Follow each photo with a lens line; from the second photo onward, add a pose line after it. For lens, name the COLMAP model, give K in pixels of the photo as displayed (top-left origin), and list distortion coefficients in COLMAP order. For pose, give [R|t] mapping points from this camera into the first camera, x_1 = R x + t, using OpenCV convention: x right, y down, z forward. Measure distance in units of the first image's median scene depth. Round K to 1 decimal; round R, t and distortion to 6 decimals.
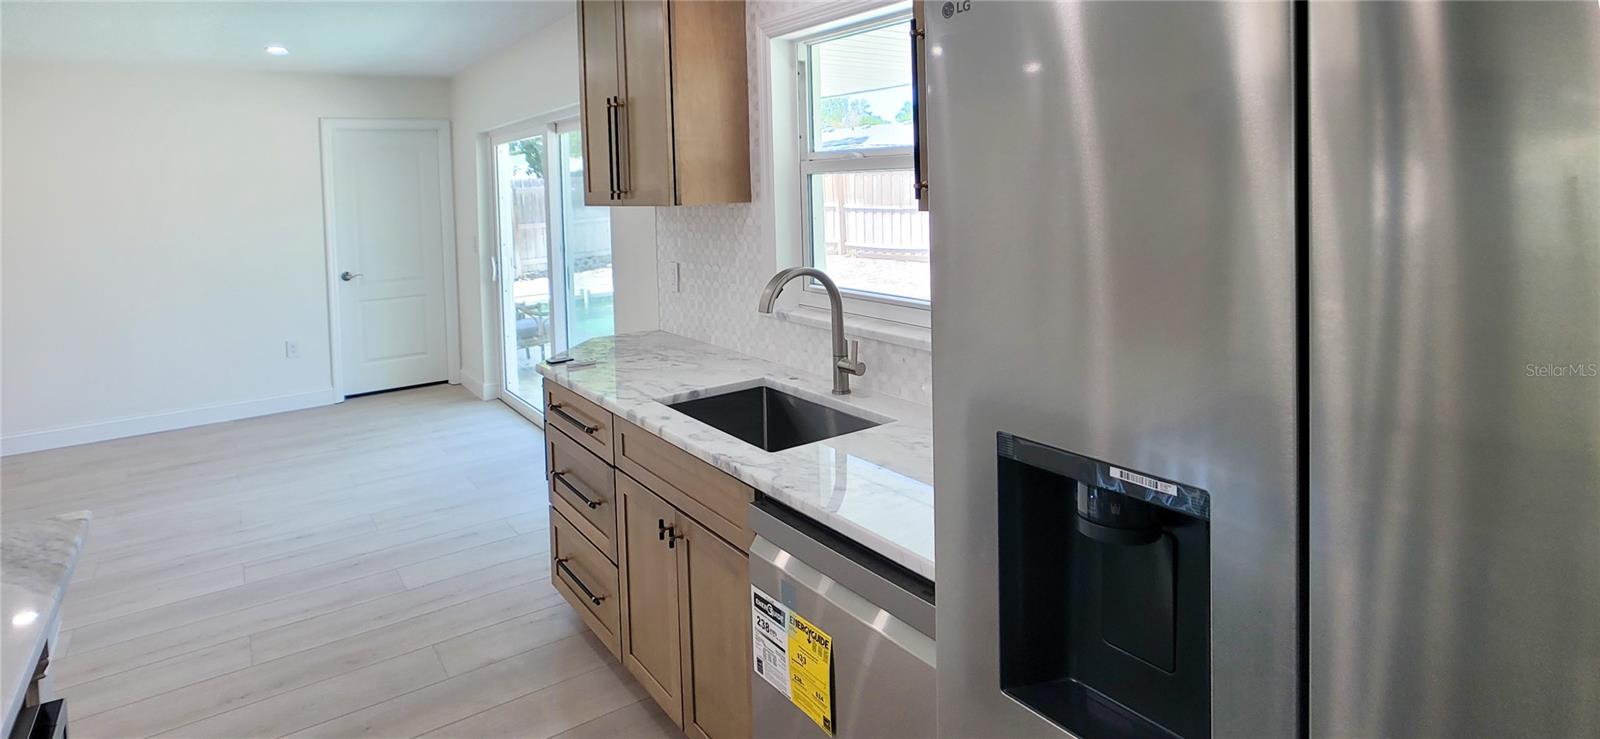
lens RADIAL K [[826.2, 0, 777.3], [0, 826.2, 210.8], [0, 0, 1]] dist [-0.001674, -0.000037]
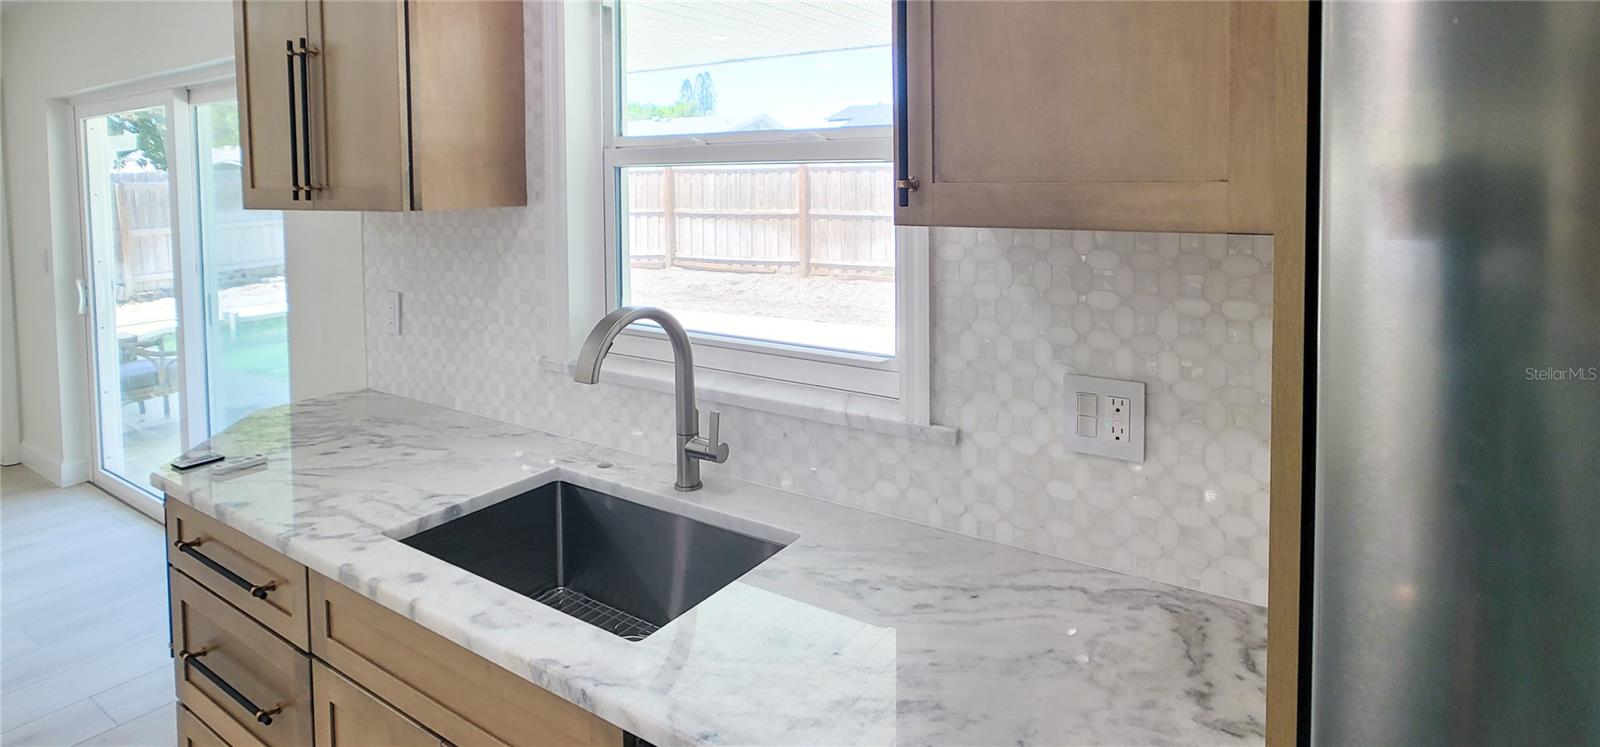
lens RADIAL K [[845.2, 0, 801.8], [0, 845.2, 214.5], [0, 0, 1]] dist [-0.022839, 0.017447]
pose [[0.931988, 0.003771, 0.362470, -0.072282], [-0.004377, 0.999990, 0.000852, -0.004961], [-0.362463, -0.002381, 0.931995, 0.257663]]
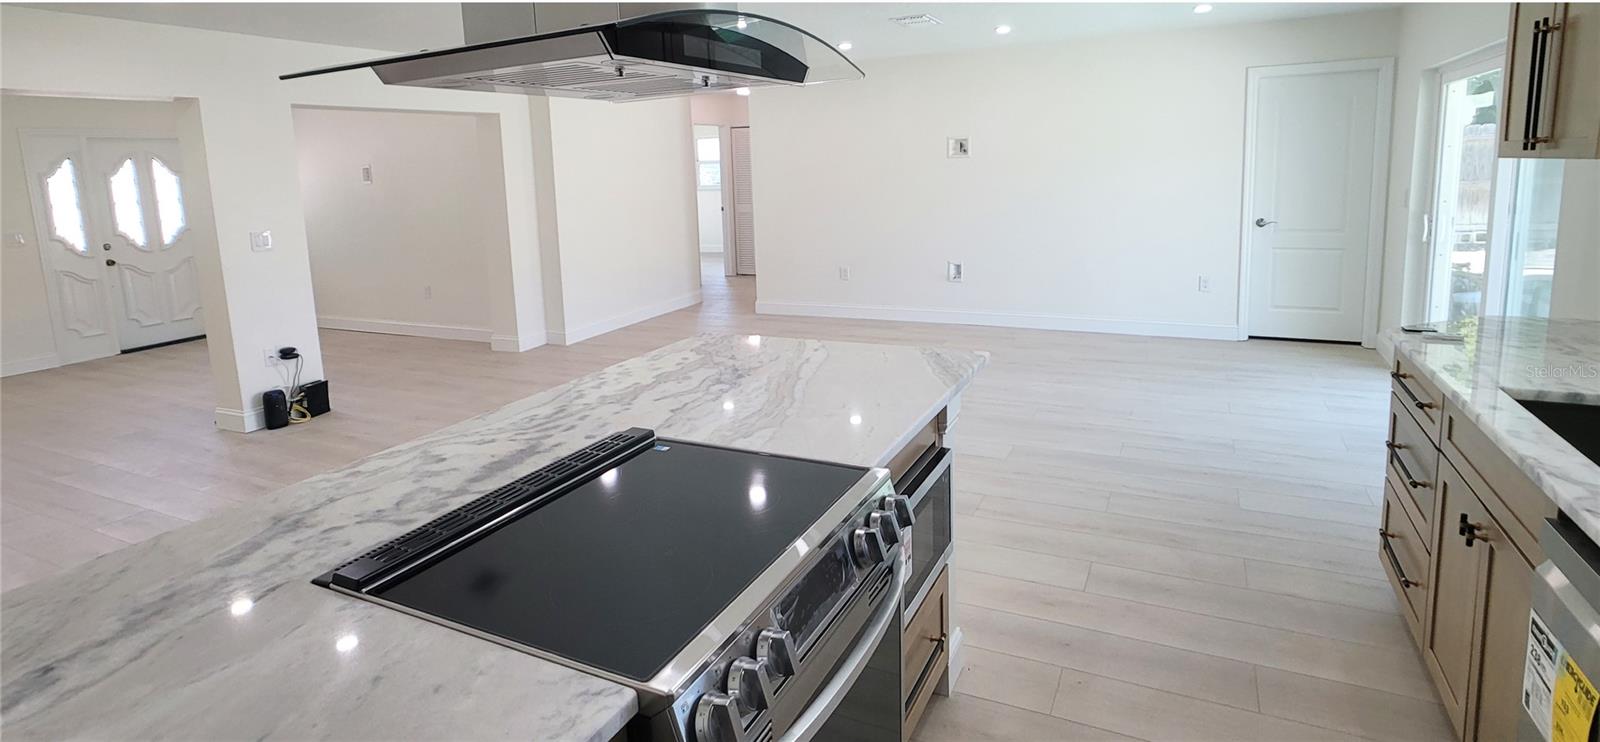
lens RADIAL K [[819.8, 0, 793.9], [0, 819.8, 273.9], [0, 0, 1]] dist [-0.002769, 0.000364]
pose [[0.498078, 0.137734, -0.856124, 0.155203], [-0.015992, 0.988596, 0.149742, -0.001964], [0.866985, -0.060892, 0.494600, -0.033935]]
